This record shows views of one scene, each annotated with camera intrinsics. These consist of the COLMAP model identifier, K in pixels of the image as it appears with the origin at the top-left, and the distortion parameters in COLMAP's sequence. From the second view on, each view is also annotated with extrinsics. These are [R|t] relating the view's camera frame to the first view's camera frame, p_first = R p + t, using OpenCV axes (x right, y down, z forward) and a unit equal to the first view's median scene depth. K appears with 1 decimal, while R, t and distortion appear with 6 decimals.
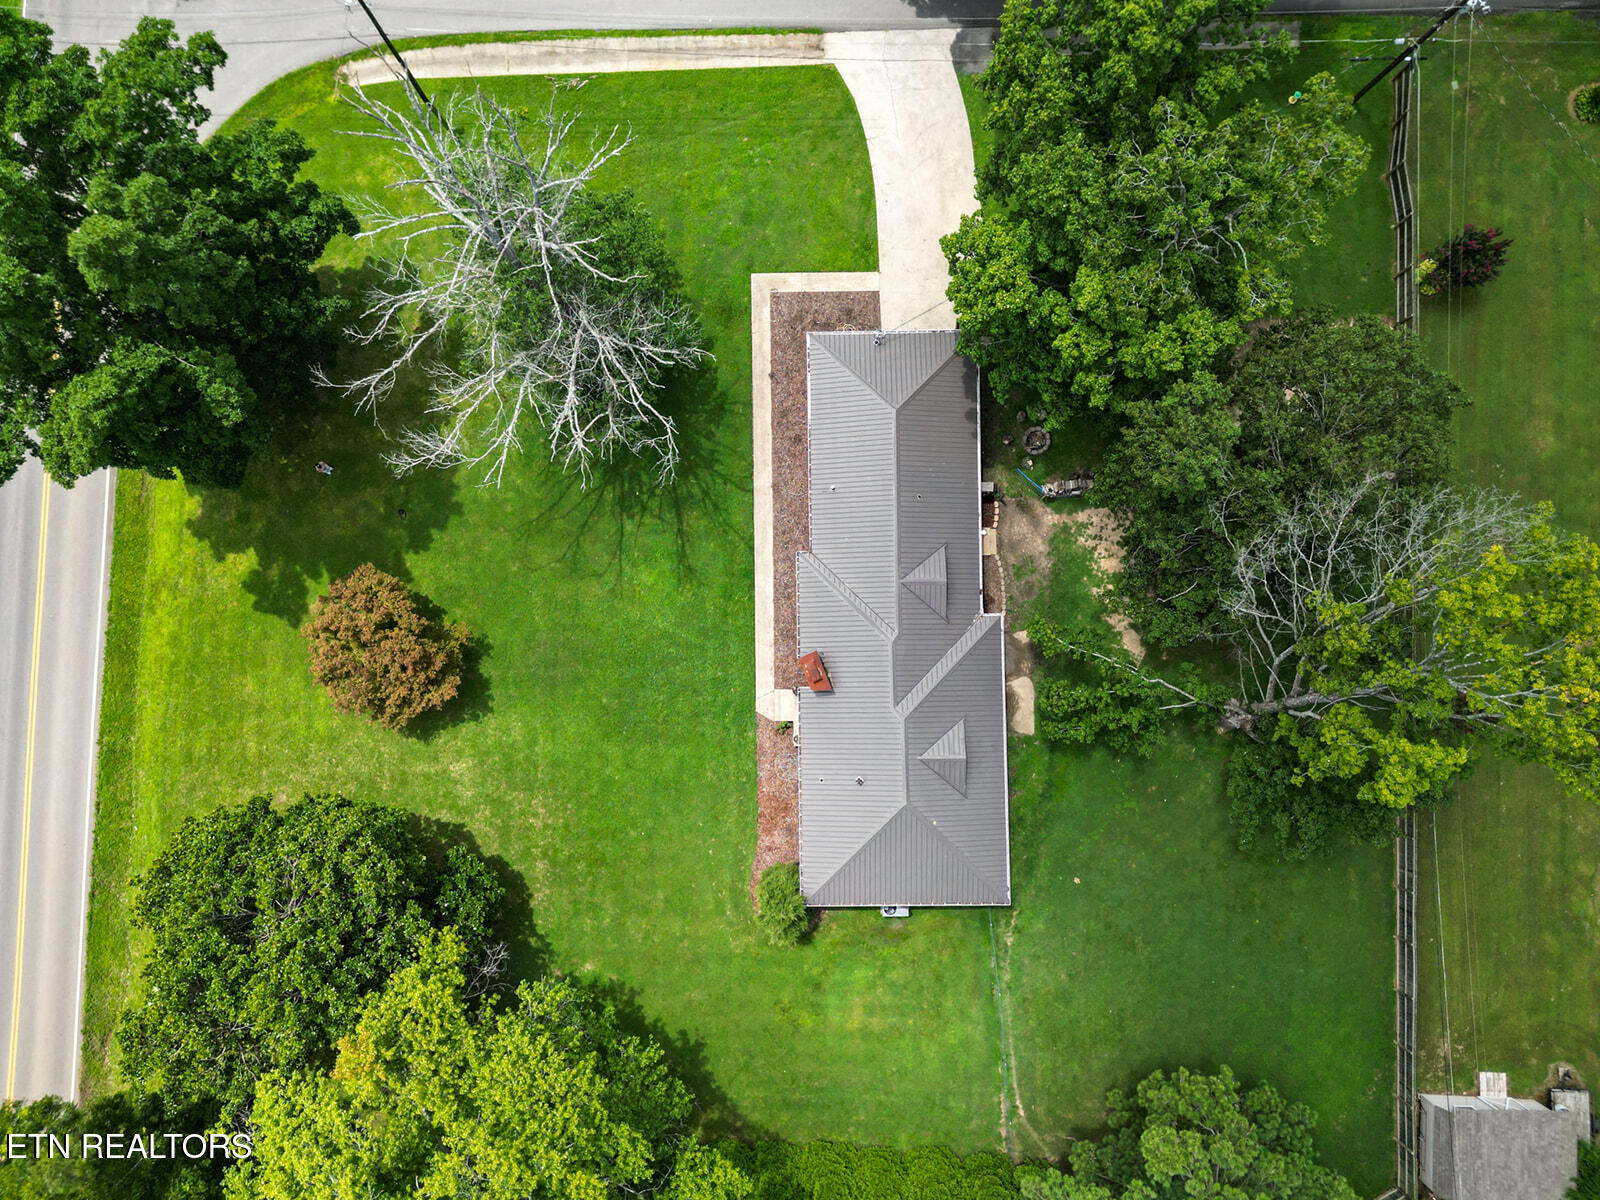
lens RADIAL K [[1120.8, 0, 800.0], [0, 1120.8, 600.0], [0, 0, 1]] dist [0.003576, -0.001962]
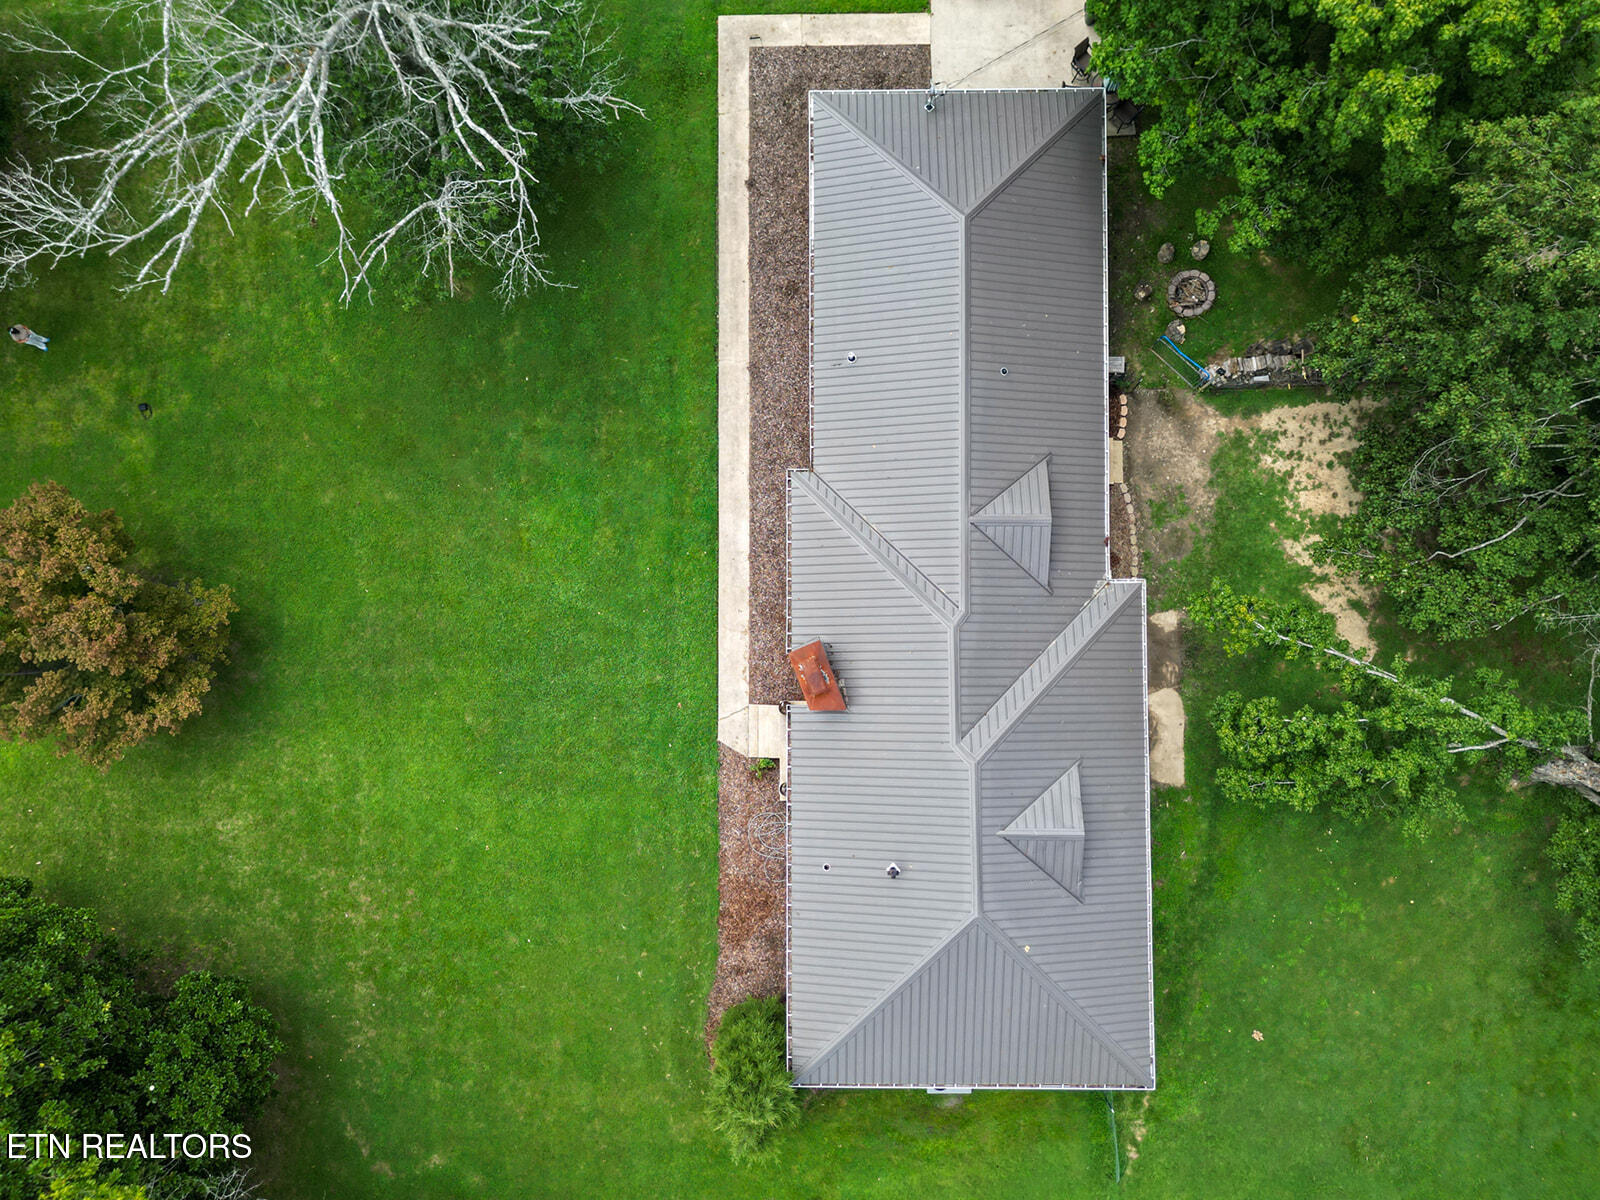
lens RADIAL K [[1121.4, 0, 800.0], [0, 1121.4, 600.0], [0, 0, 1]] dist [-0.008265, -0.002551]
pose [[0.999942, 0.010792, -0.000463, 0.004245], [-0.010790, 0.999934, 0.003819, 0.021342], [0.000504, -0.003814, 0.999993, 0.404795]]
